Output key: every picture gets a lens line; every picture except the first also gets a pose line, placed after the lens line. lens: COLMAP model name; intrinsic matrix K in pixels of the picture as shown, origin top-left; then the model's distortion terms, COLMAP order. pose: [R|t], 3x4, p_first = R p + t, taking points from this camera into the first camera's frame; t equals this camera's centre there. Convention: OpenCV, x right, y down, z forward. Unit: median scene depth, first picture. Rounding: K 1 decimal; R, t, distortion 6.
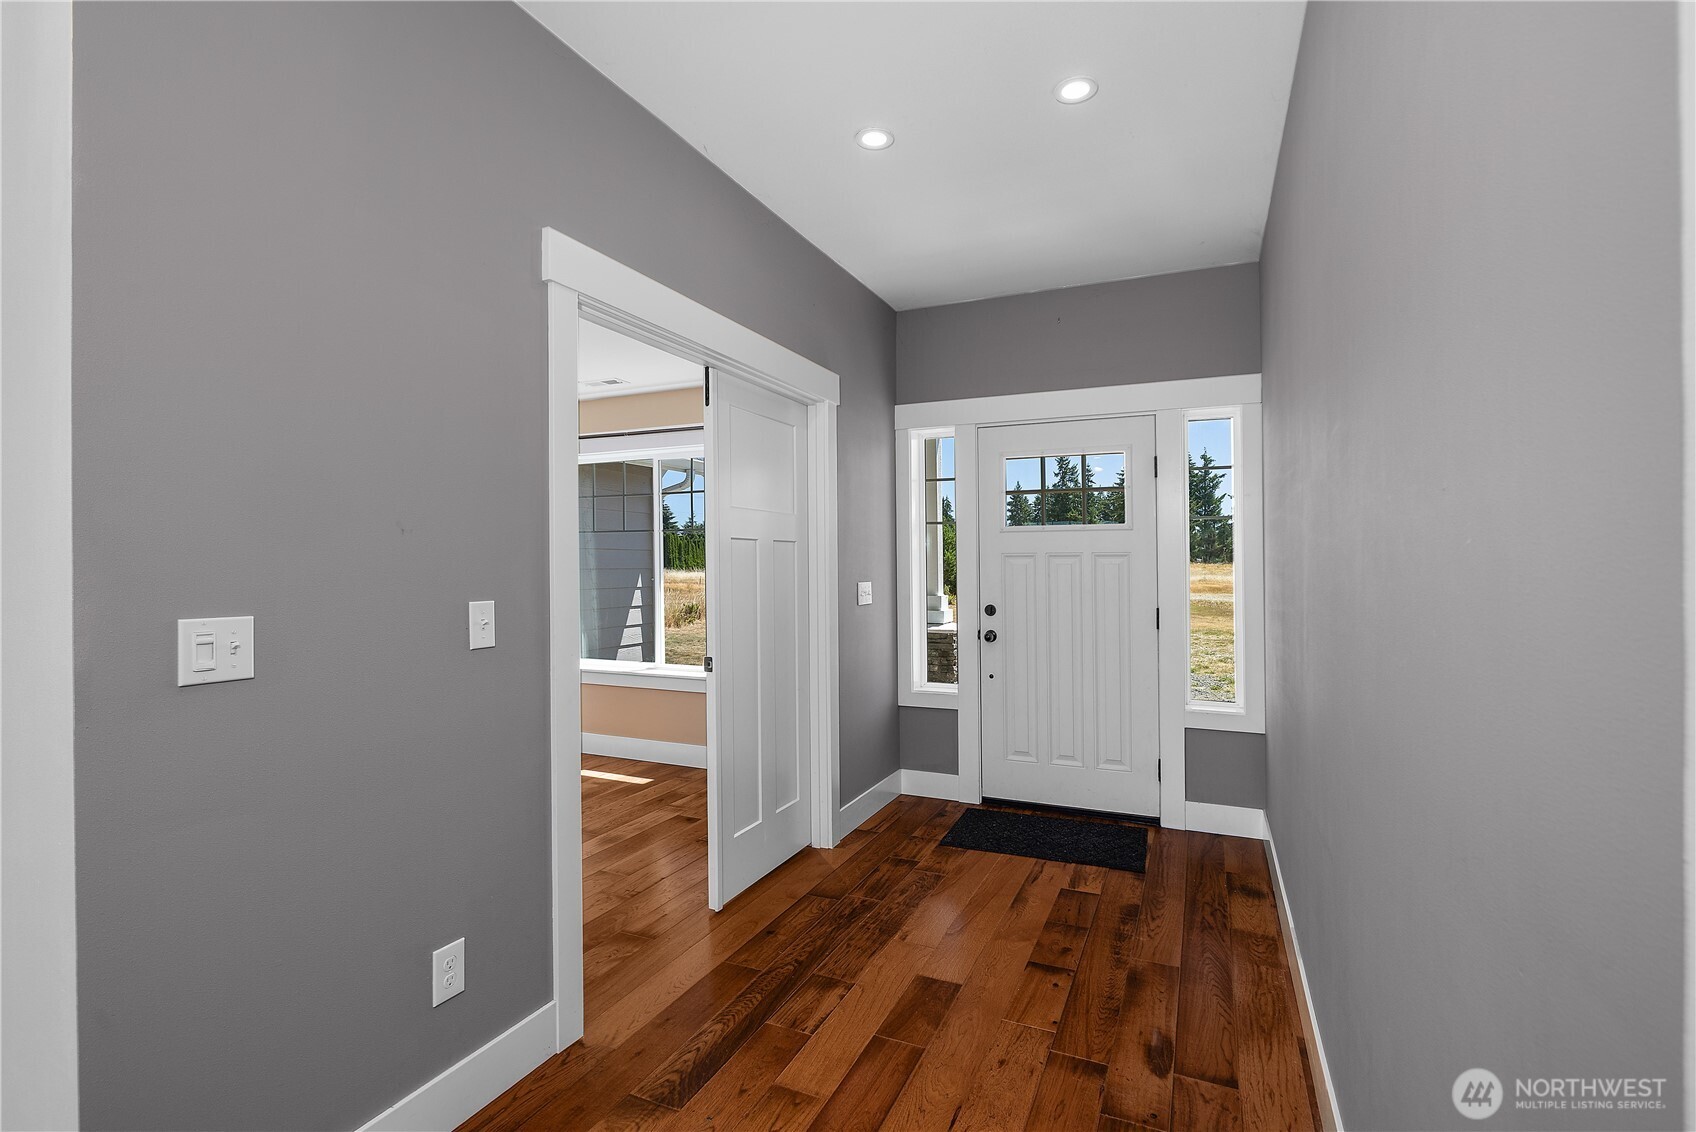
lens RADIAL K [[777.0, 0, 883.0], [0, 777.0, 564.5], [0, 0, 1]] dist [-0.003390, -0.000764]
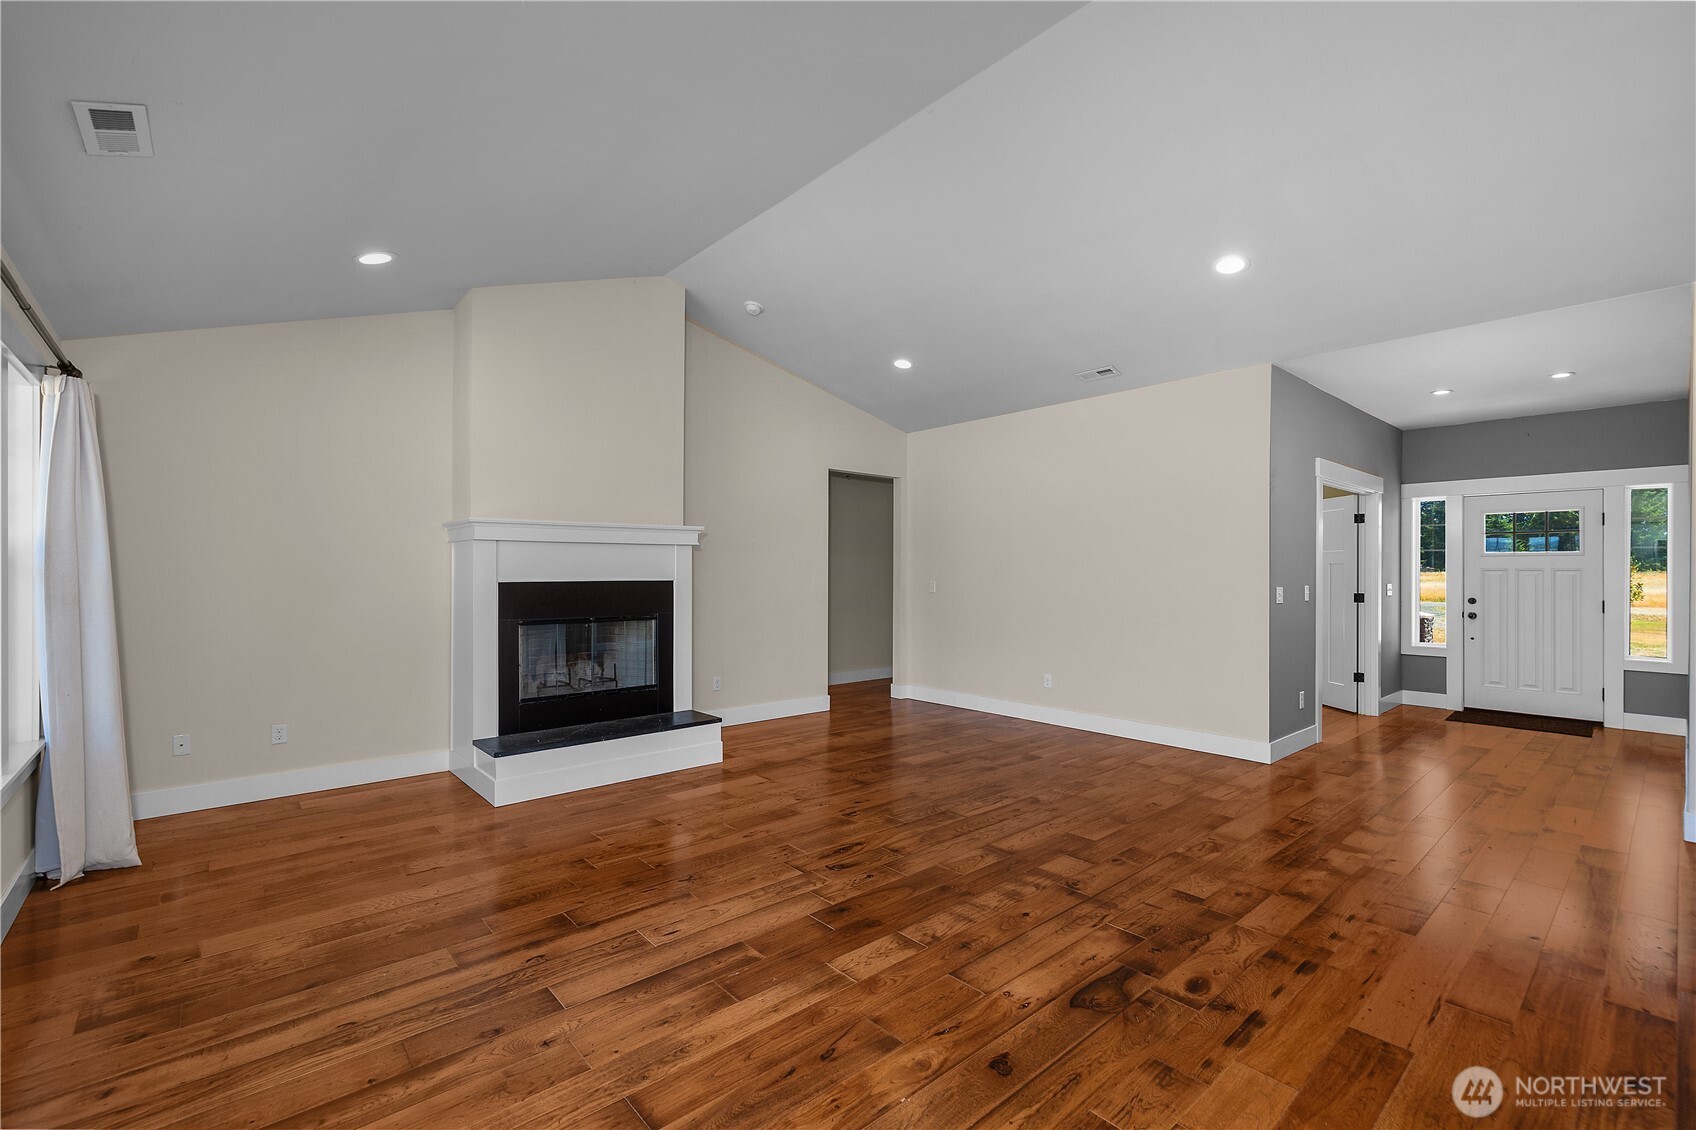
lens RADIAL K [[733.1, 0, 847.2], [0, 733.1, 573.4], [0, 0, 1]] dist [0.003989, 0.000106]
pose [[0.895166, 0.004990, -0.445705, -0.381701], [-0.003615, 0.999986, 0.003936, -0.003933], [0.445718, -0.001912, 0.895171, -1.102461]]
